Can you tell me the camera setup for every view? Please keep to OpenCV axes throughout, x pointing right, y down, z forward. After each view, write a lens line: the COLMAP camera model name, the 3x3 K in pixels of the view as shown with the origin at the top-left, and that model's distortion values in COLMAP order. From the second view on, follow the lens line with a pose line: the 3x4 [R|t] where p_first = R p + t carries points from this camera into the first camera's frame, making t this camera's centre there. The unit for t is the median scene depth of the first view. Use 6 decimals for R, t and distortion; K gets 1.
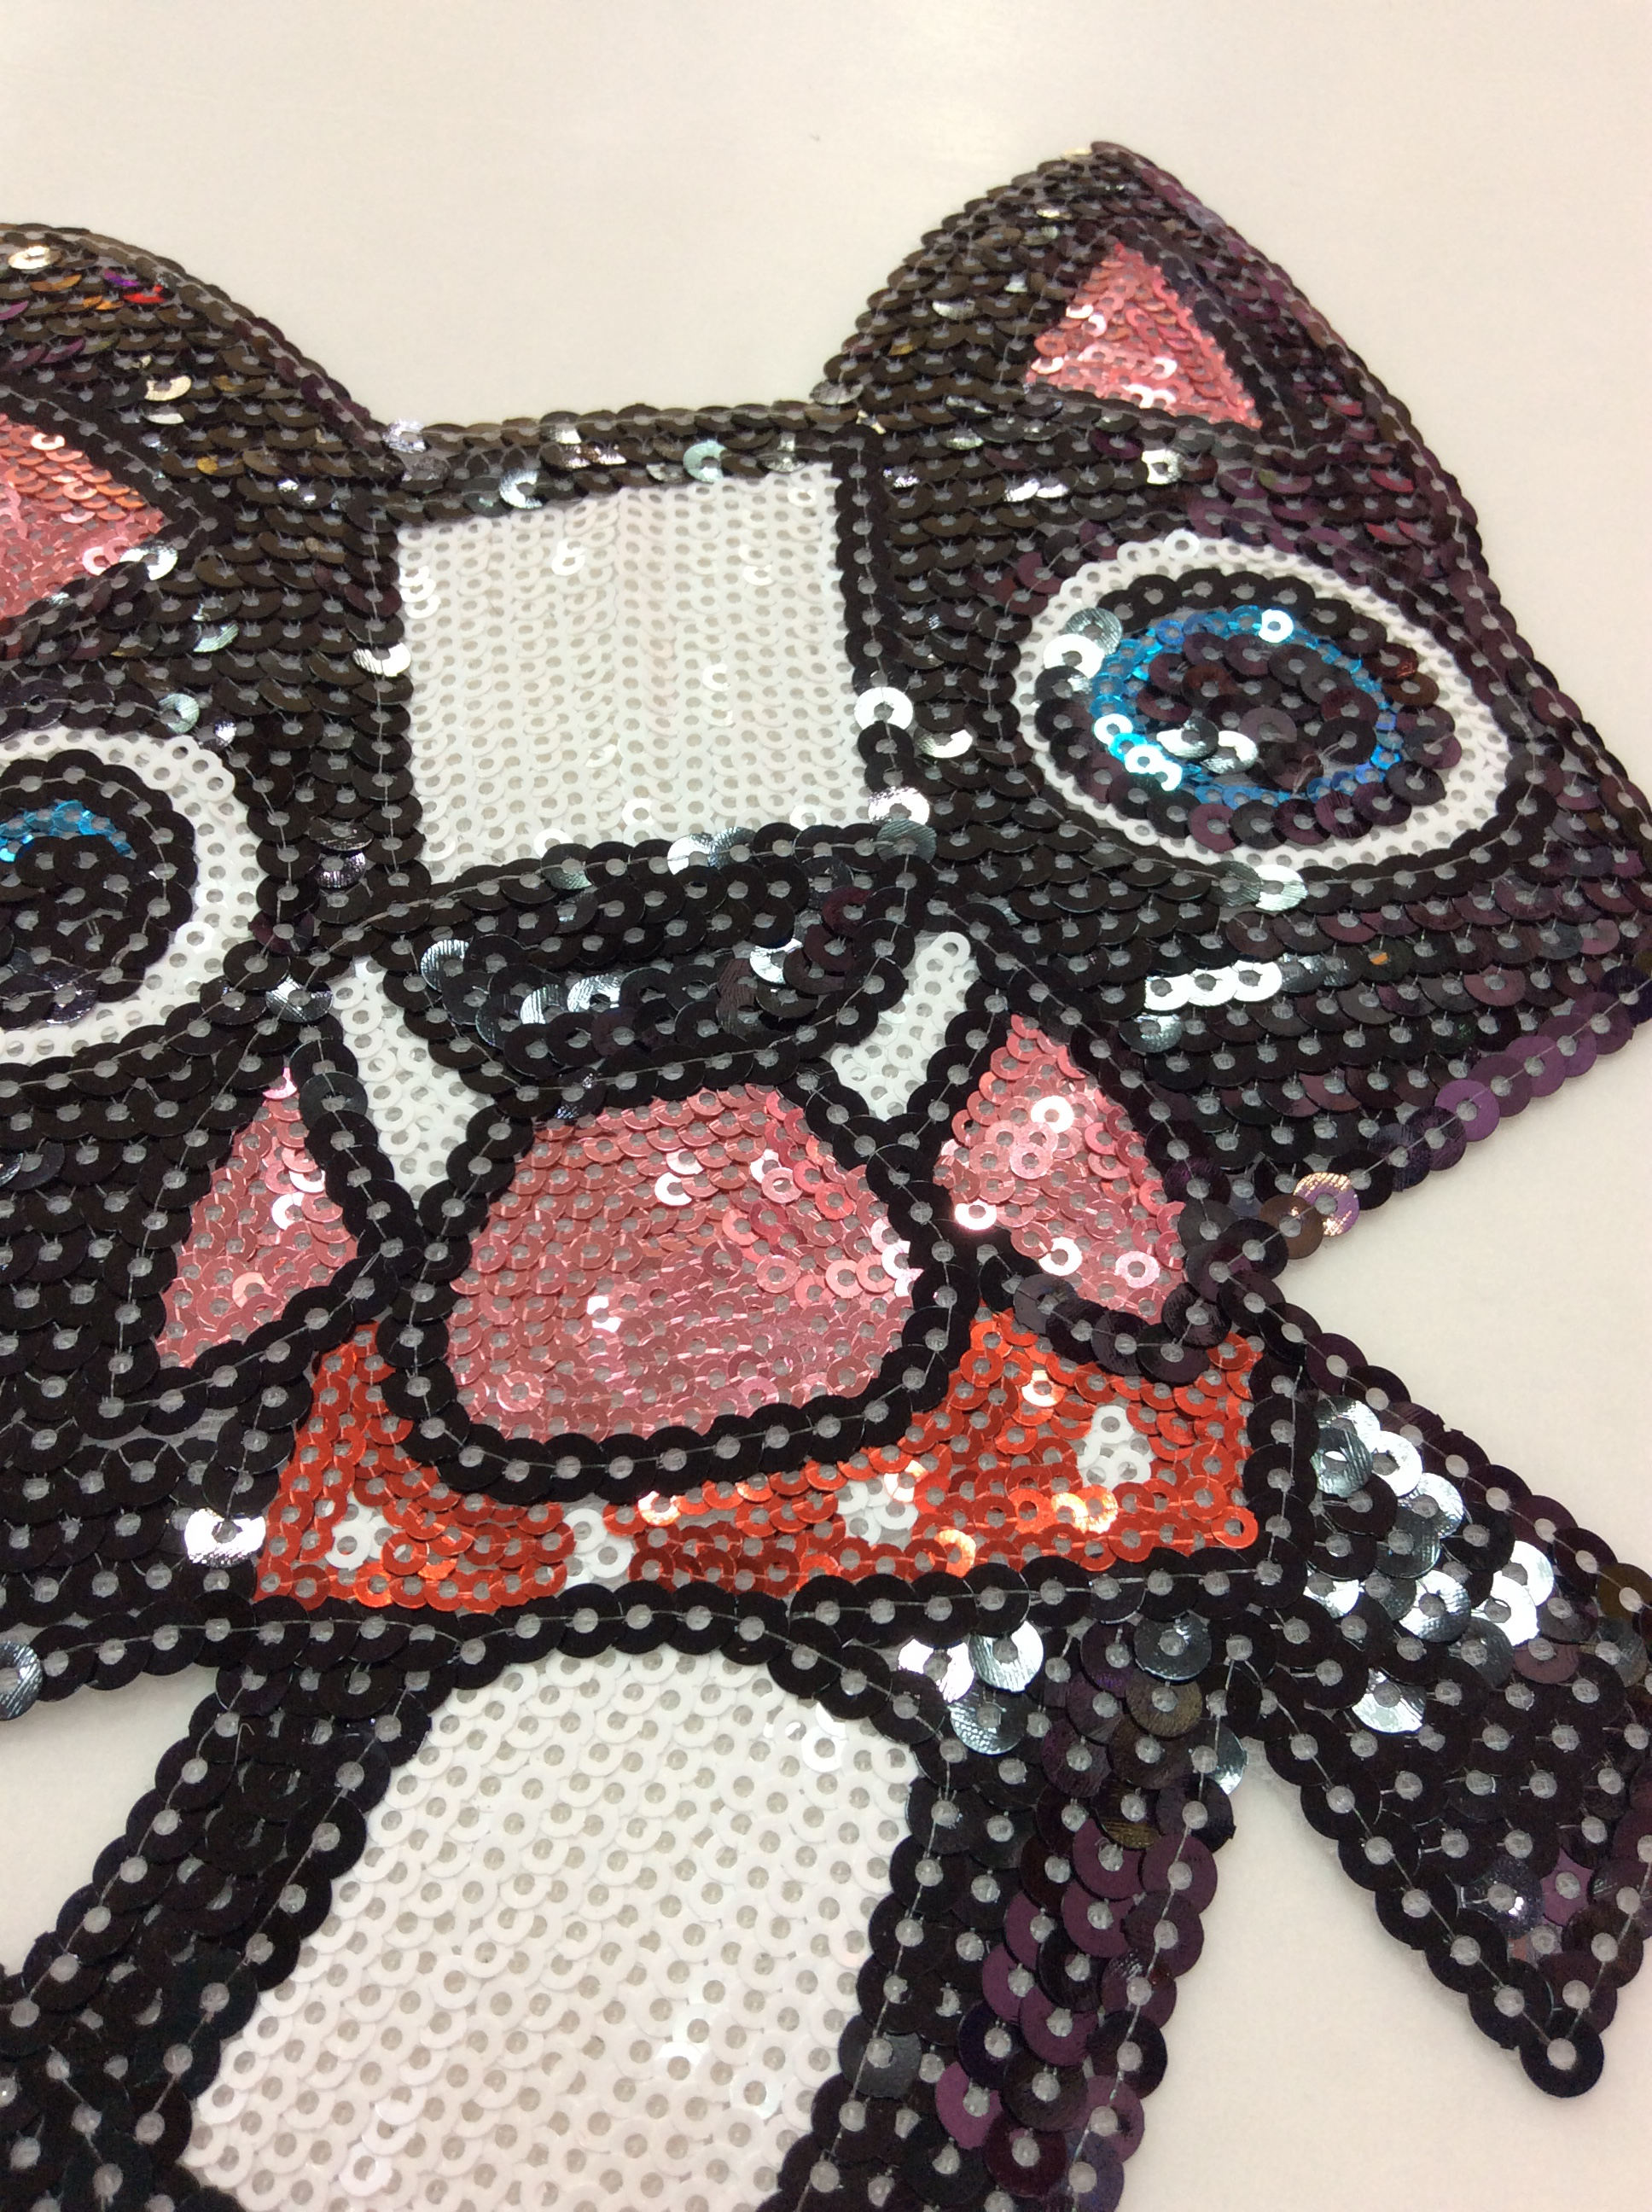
lens RADIAL K [[2091.3, 0, 826.0], [0, 2091.3, 1106.0], [0, 0, 1]] dist [0.148307, -0.455460]
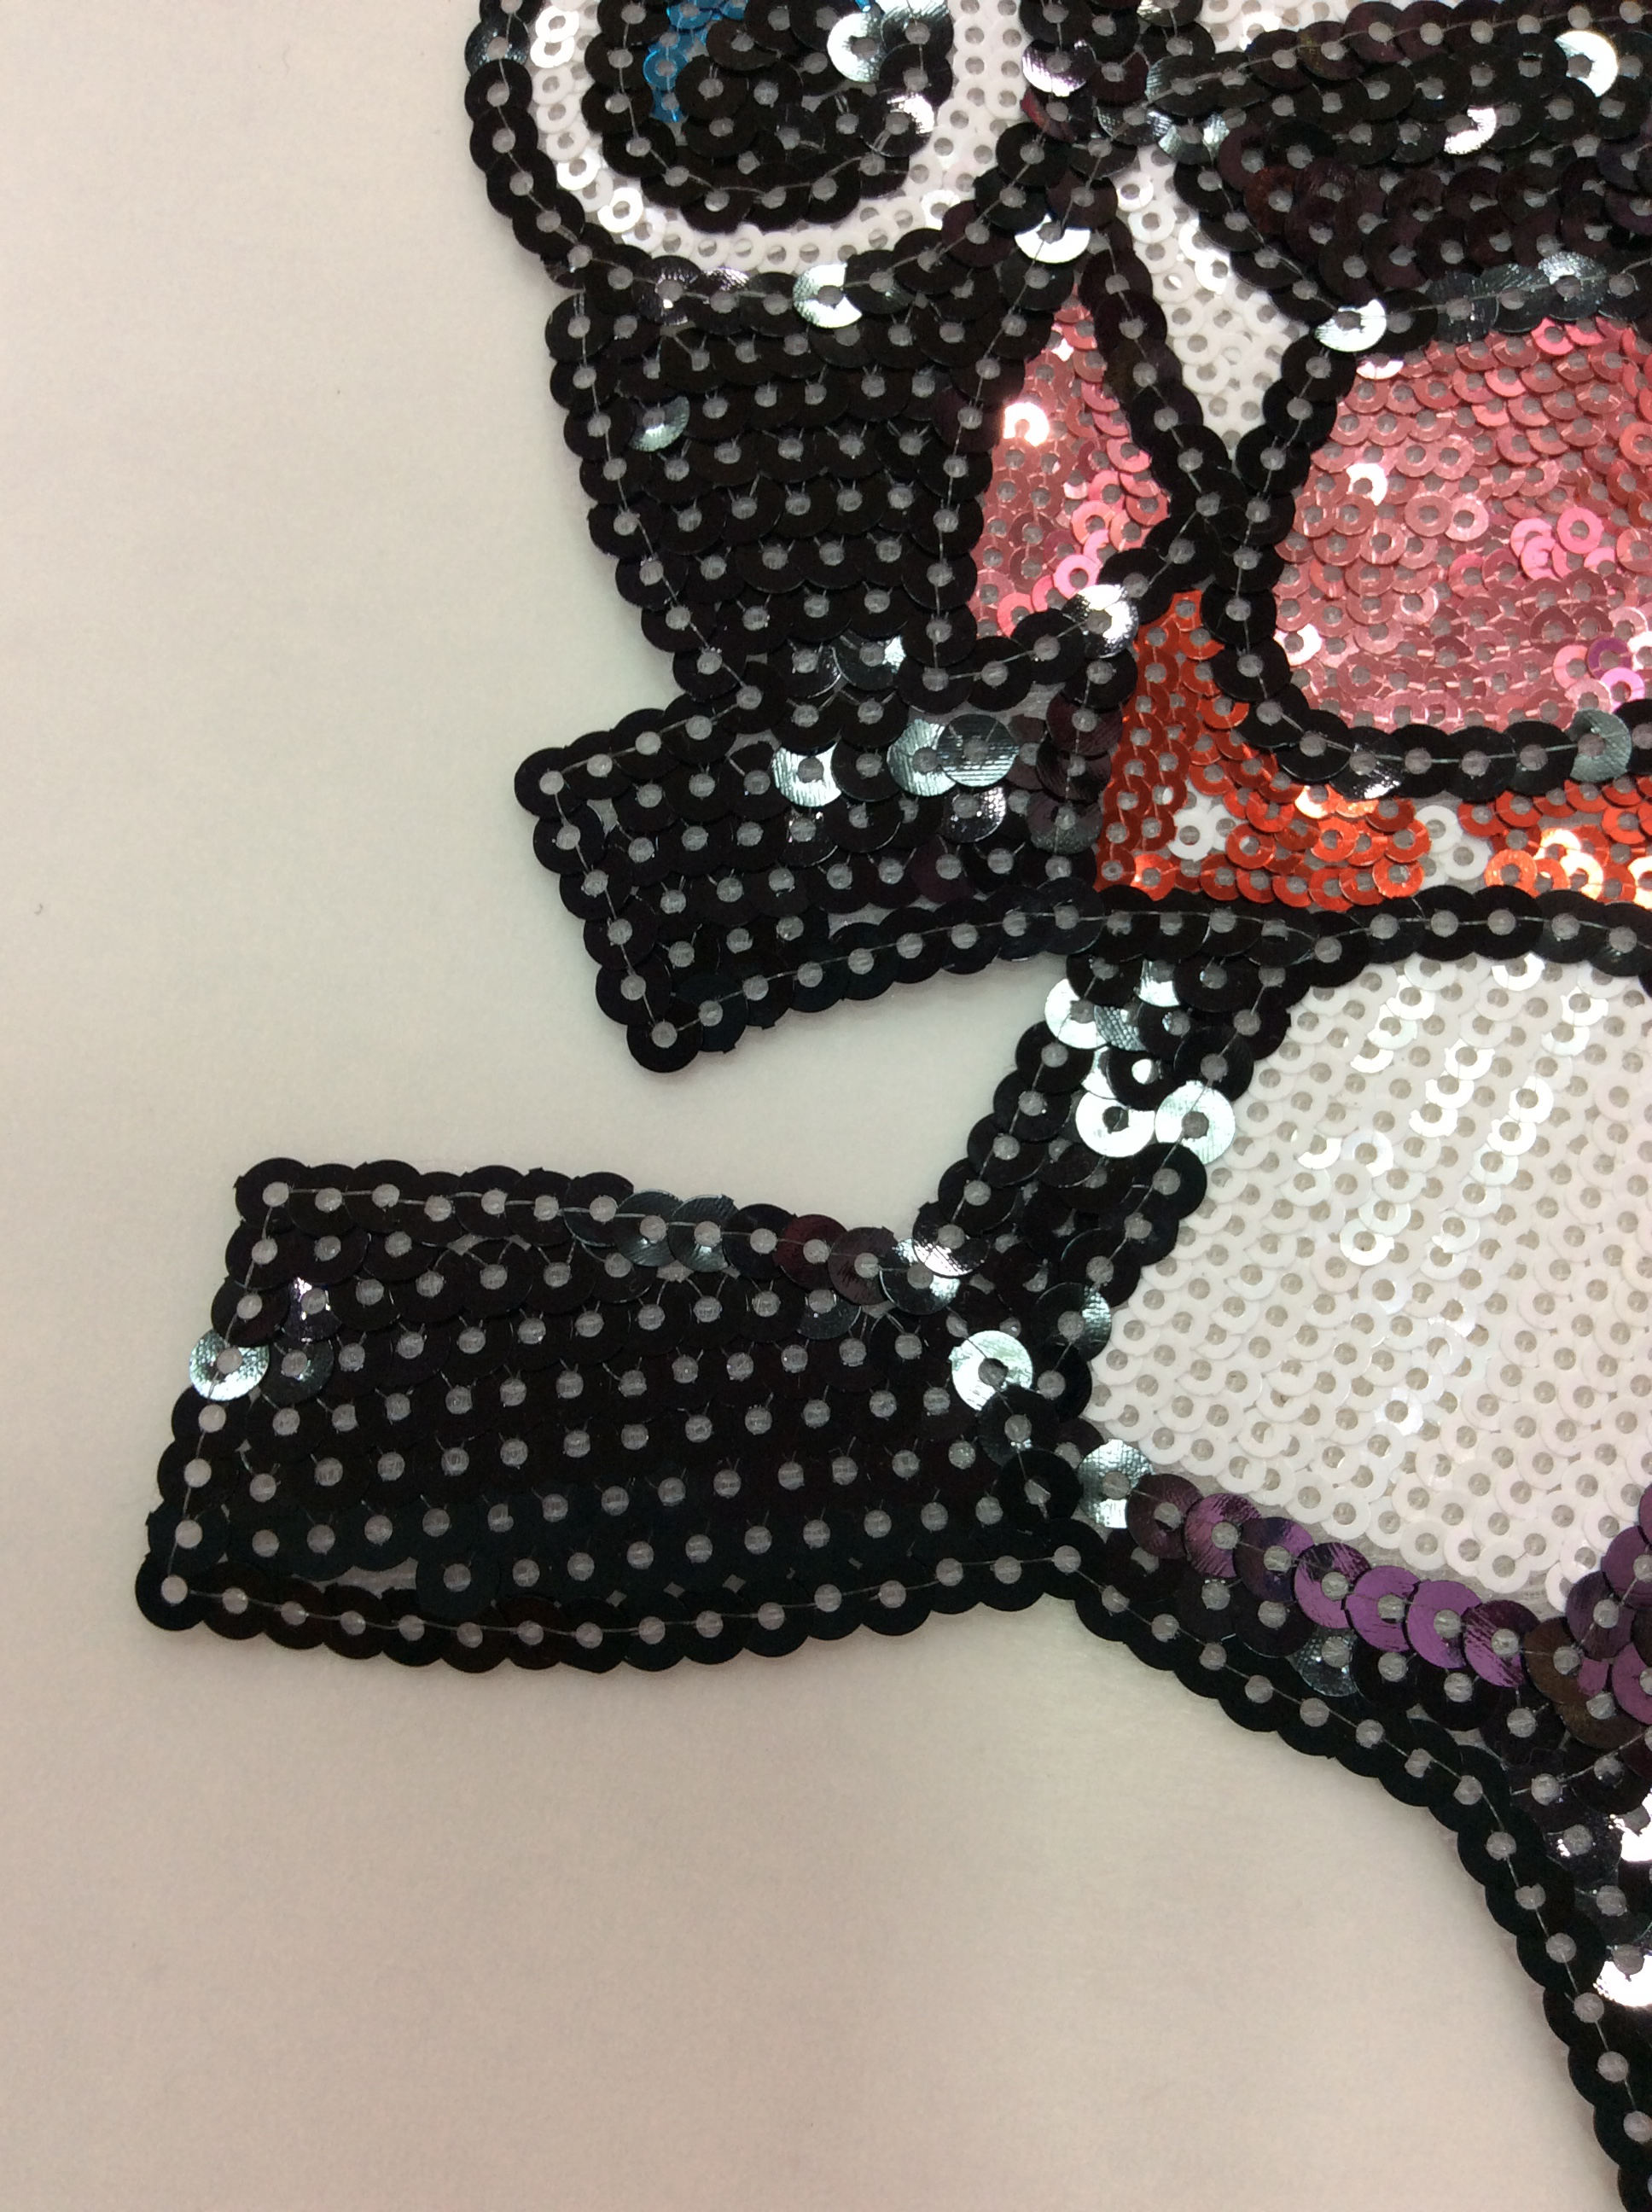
lens RADIAL K [[2091.3, 0, 826.0], [0, 2091.3, 1106.0], [0, 0, 1]] dist [0.148307, -0.455460]
pose [[0.996280, 0.049754, -0.070364, -0.287619], [-0.019519, 0.925558, 0.378101, -0.033097], [0.083938, -0.375321, 0.923086, 0.051144]]
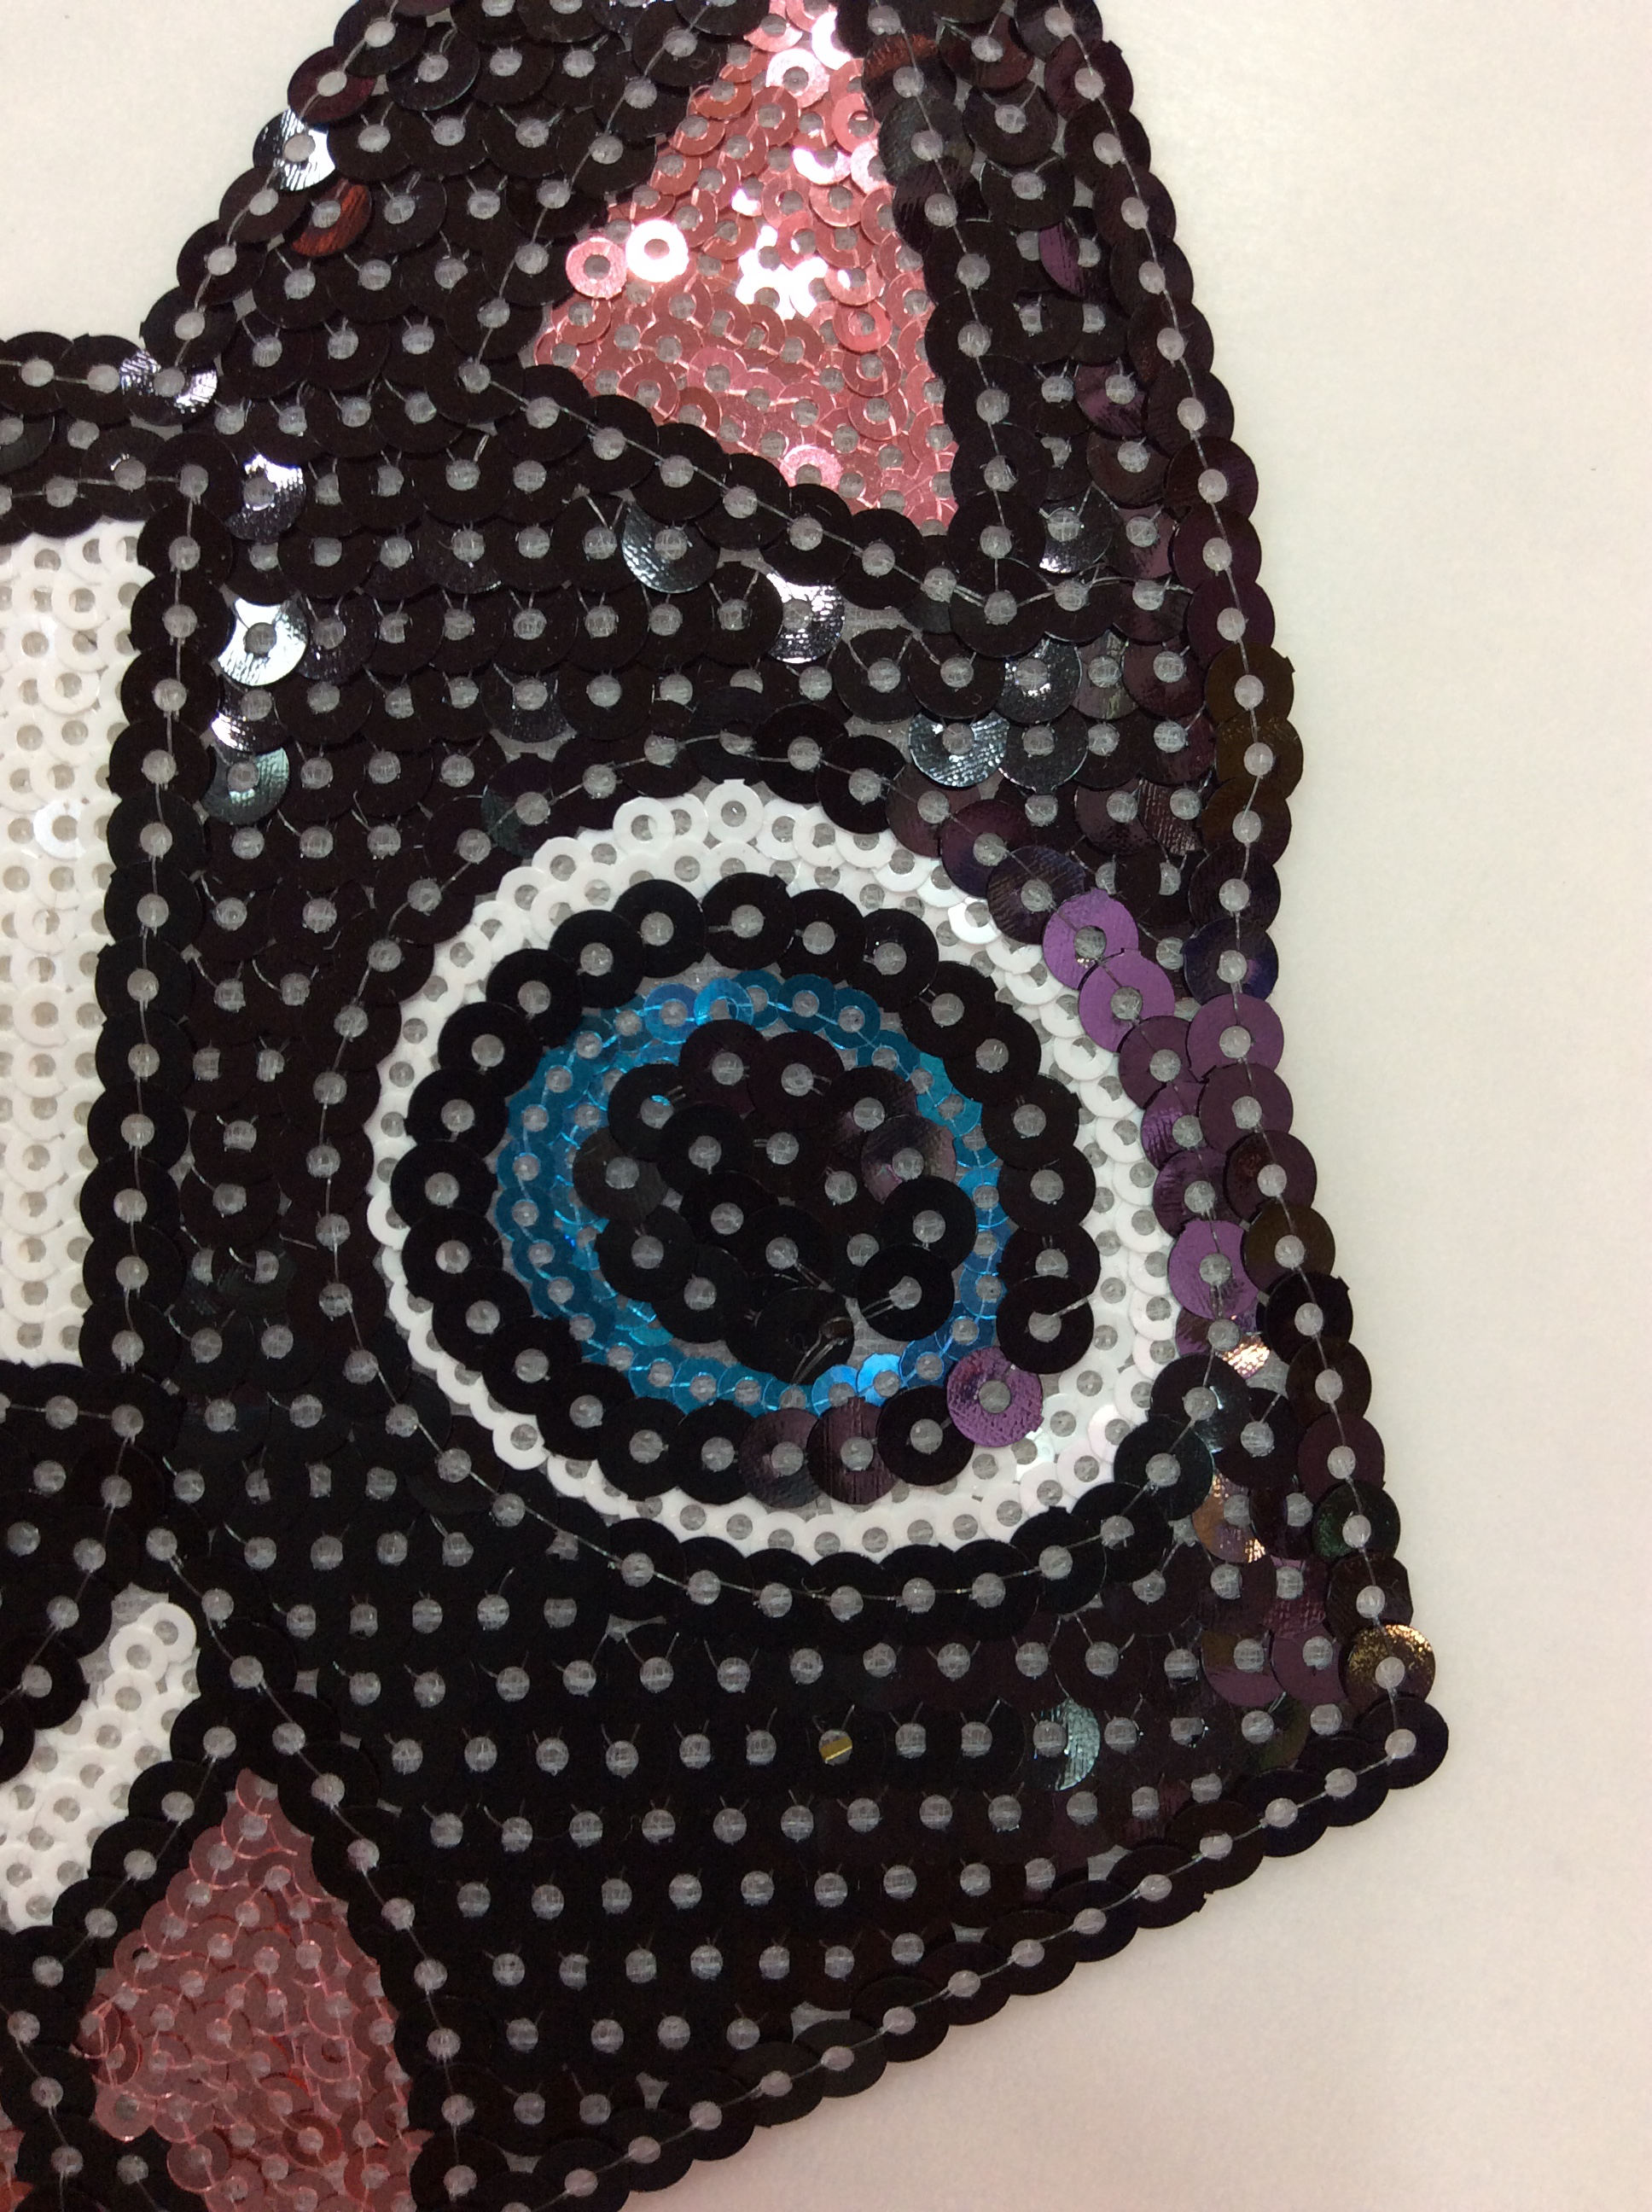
lens RADIAL K [[2091.3, 0, 826.0], [0, 2091.3, 1106.0], [0, 0, 1]] dist [0.148307, -0.455460]
pose [[0.989905, 0.139617, -0.024398, 0.267888], [-0.108864, 0.859219, 0.499891, -0.591377], [0.090756, -0.492189, 0.865745, 0.592516]]
